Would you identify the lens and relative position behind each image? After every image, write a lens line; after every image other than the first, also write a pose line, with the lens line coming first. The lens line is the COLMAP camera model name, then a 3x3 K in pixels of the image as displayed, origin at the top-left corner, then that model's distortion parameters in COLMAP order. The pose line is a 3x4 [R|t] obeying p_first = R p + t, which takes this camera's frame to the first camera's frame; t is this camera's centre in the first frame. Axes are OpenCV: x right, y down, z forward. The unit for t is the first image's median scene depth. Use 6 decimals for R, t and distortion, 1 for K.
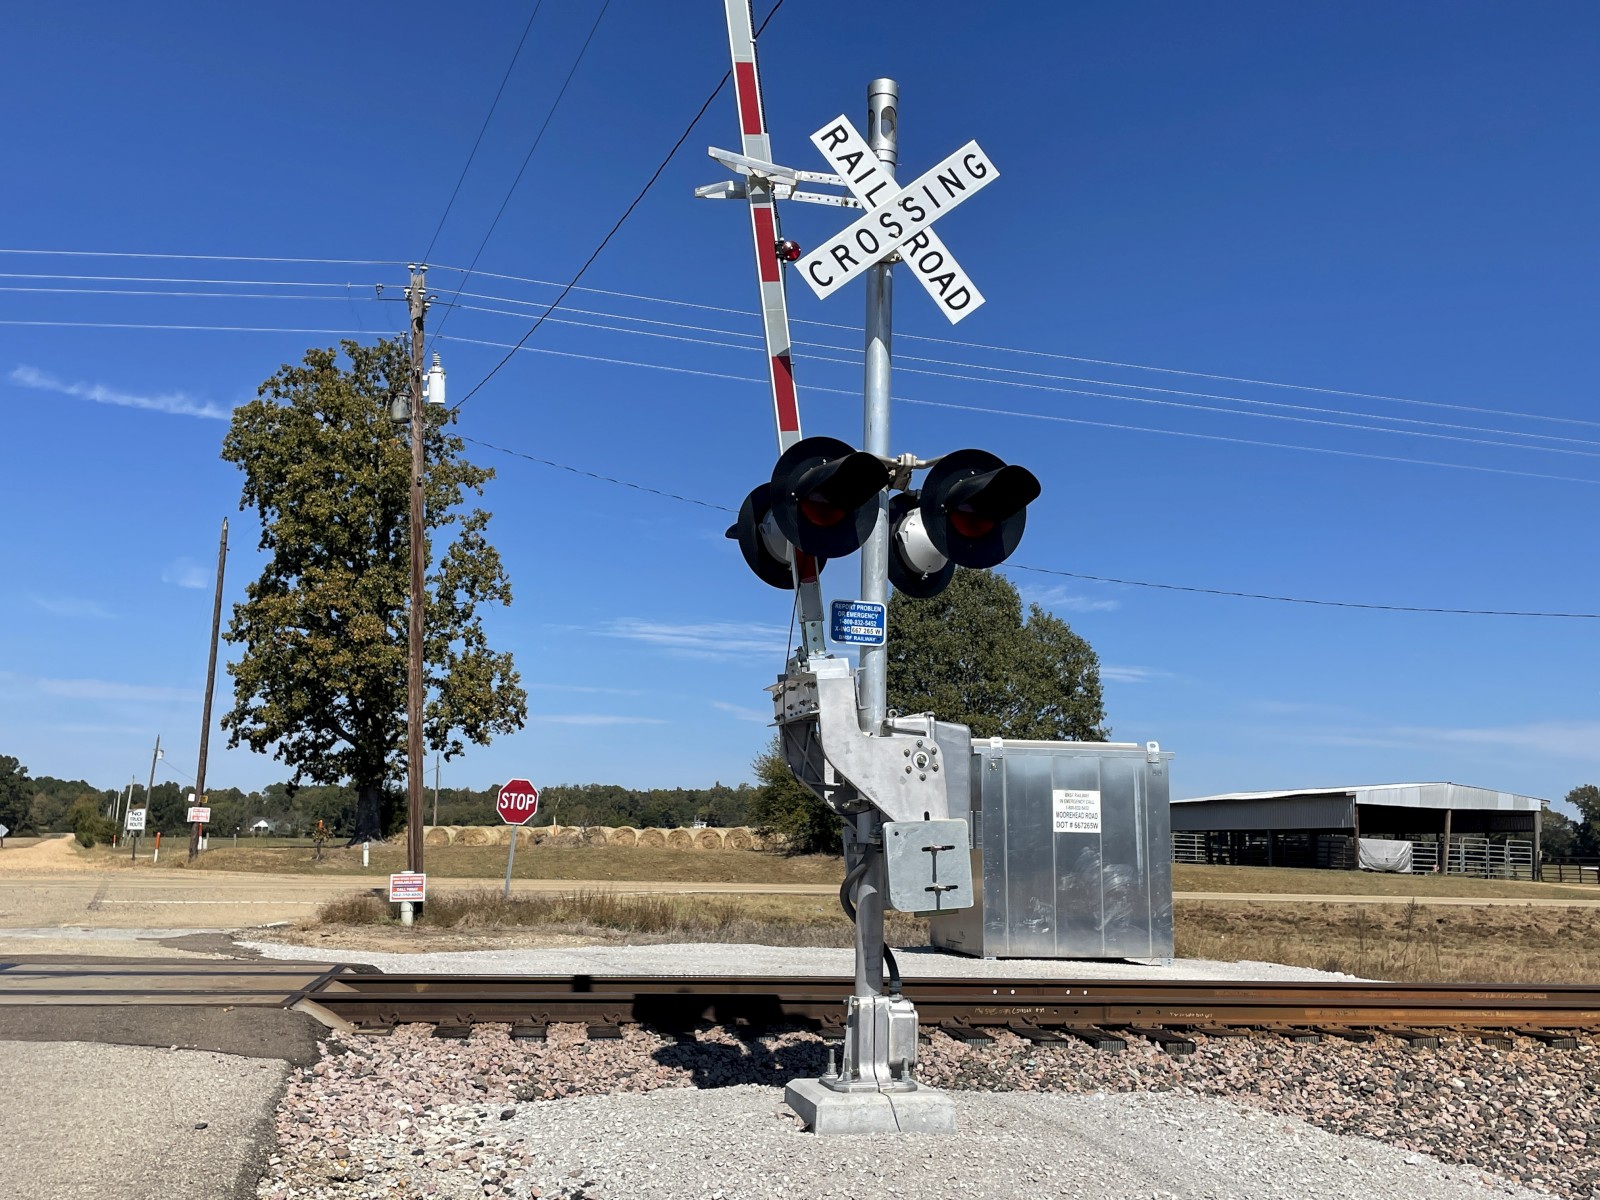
lens RADIAL K [[1535.2, 0, 800.0], [0, 1535.2, 600.0], [0, 0, 1]] dist [0.128996, -0.232796]
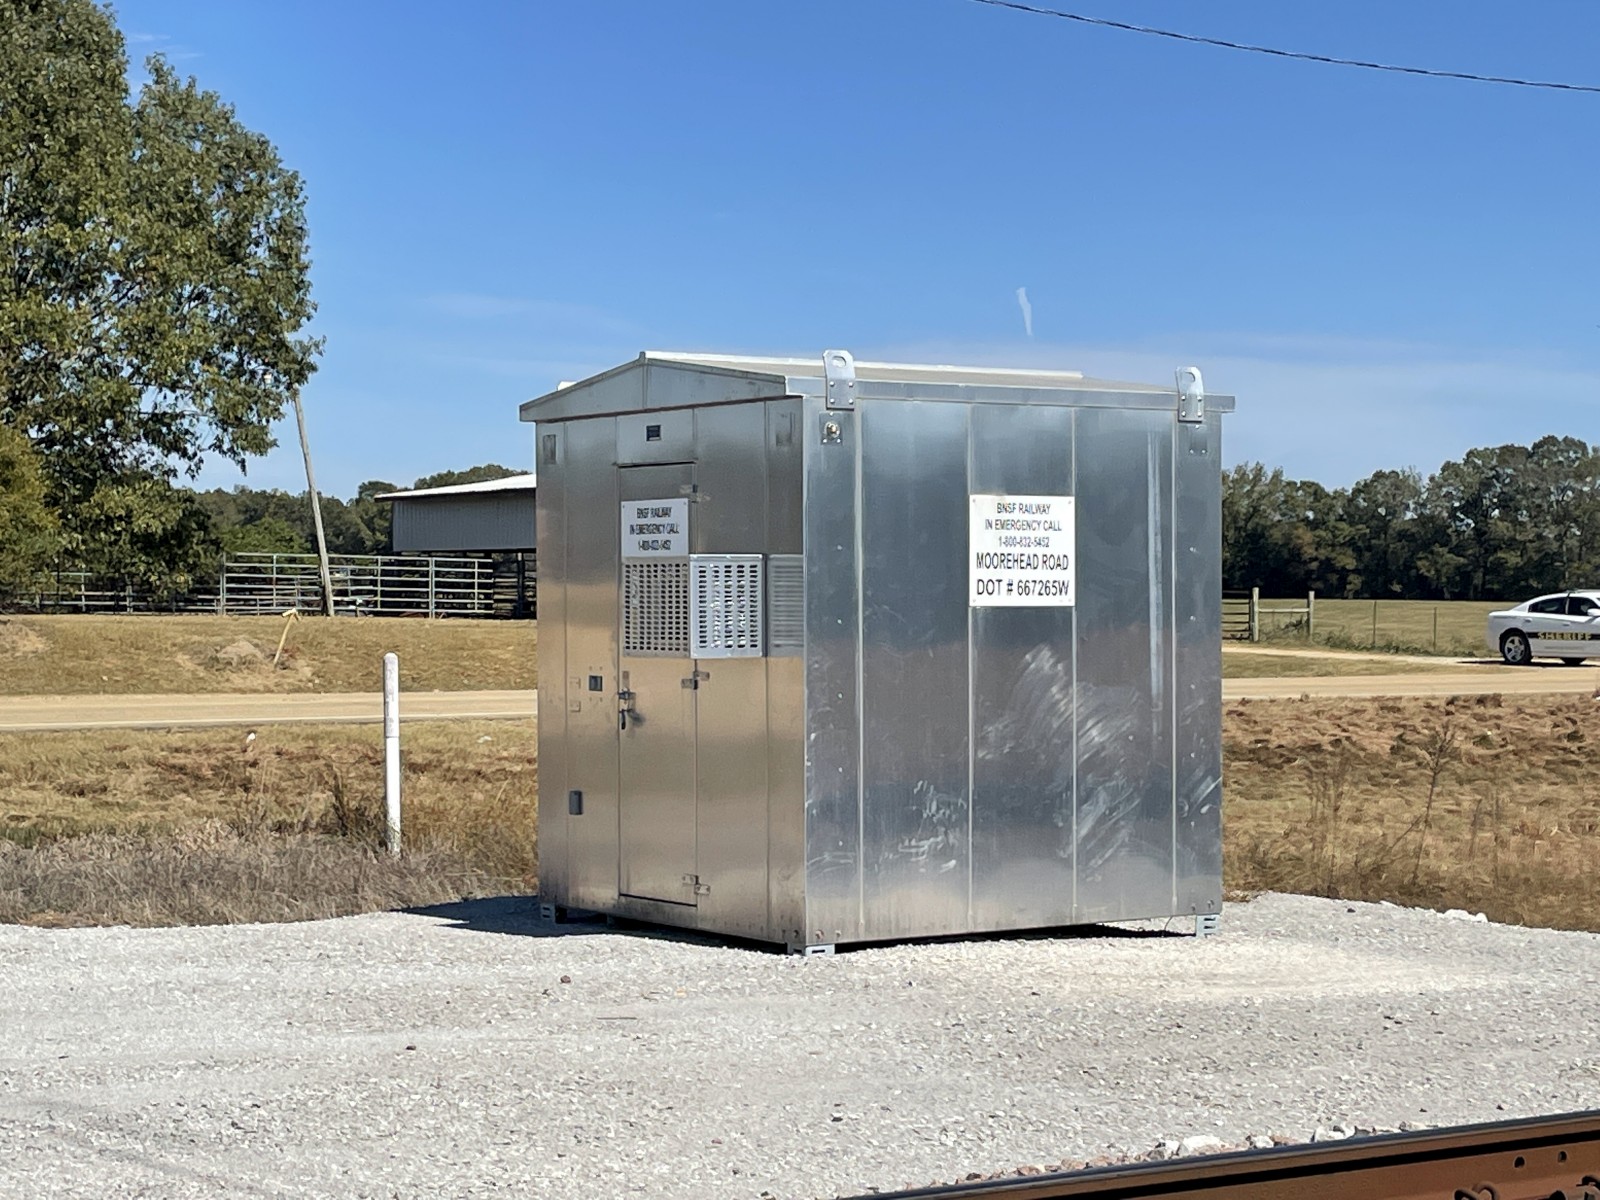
lens RADIAL K [[3149.2, 0, 800.0], [0, 3149.2, 600.0], [0, 0, 1]] dist [0.163646, -0.078352]
pose [[0.923375, -0.016227, 0.383557, -0.163701], [-0.046935, 0.986840, 0.154739, 0.033239], [-0.381020, -0.160884, 0.910461, 0.325701]]
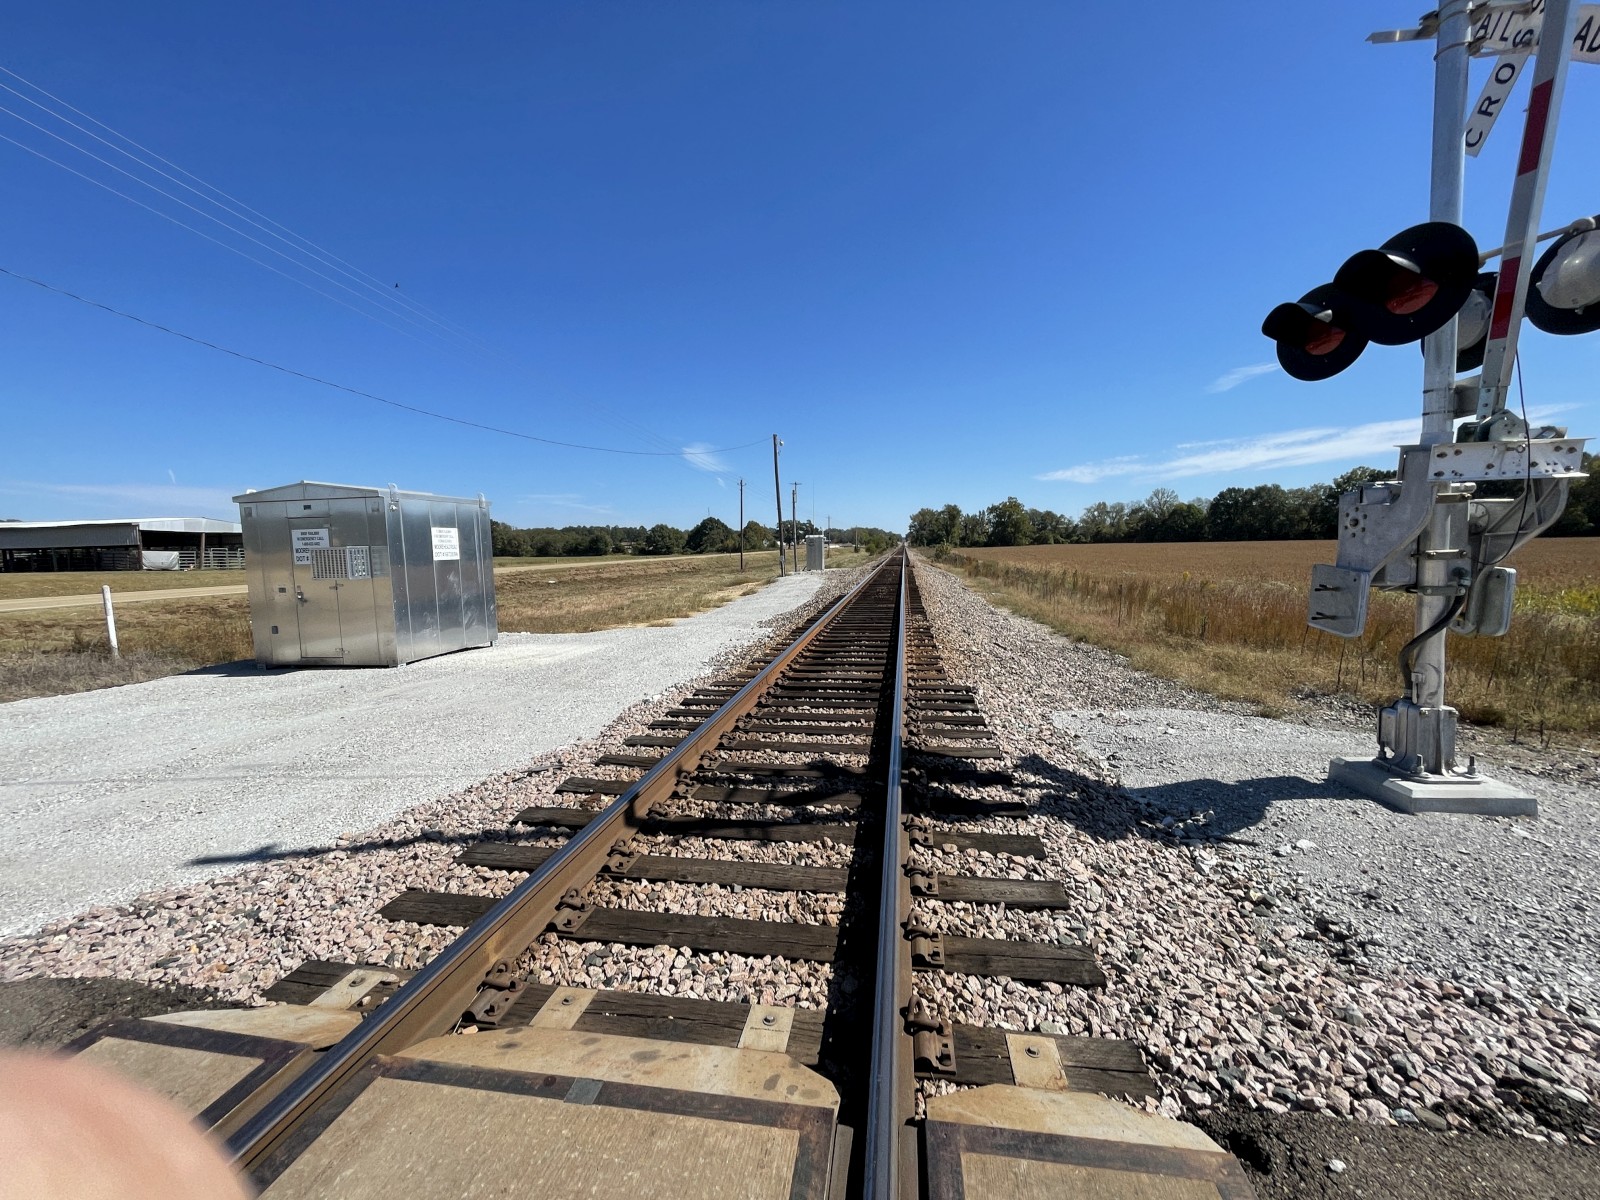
lens RADIAL K [[661.9, 0, 800.2], [0, 661.9, 588.0], [0, 0, 1]] dist [-0.001576, -0.000382]
pose [[0.330233, -0.085312, 0.940036, -0.252444], [-0.122663, 0.983583, 0.132356, 0.062761], [-0.935895, -0.159016, 0.314347, 0.538802]]
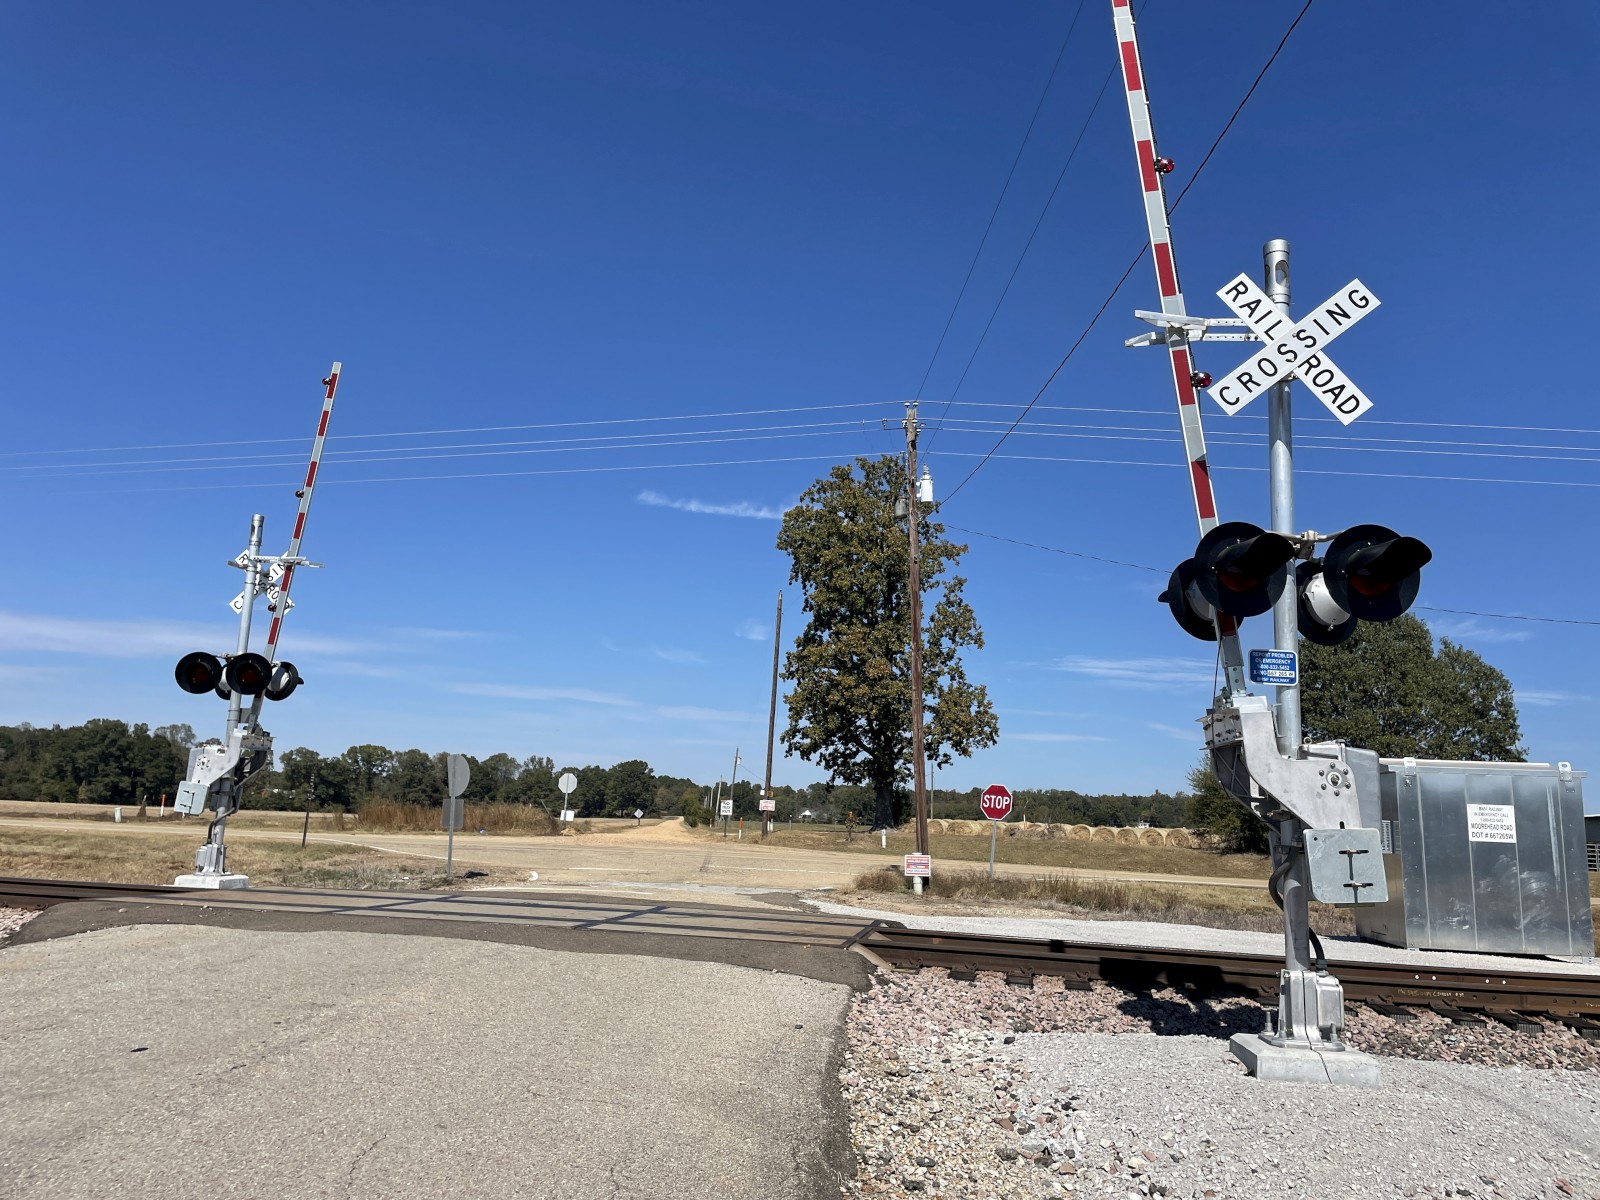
lens RADIAL K [[1198.1, 0, 799.5], [0, 1198.1, 581.6], [0, 0, 1]] dist [0.096602, -0.124901]
pose [[0.943794, -0.041123, -0.327967, 0.000185], [0.024359, 0.998186, -0.055062, -0.003885], [0.329636, 0.043978, 0.943083, -0.023981]]
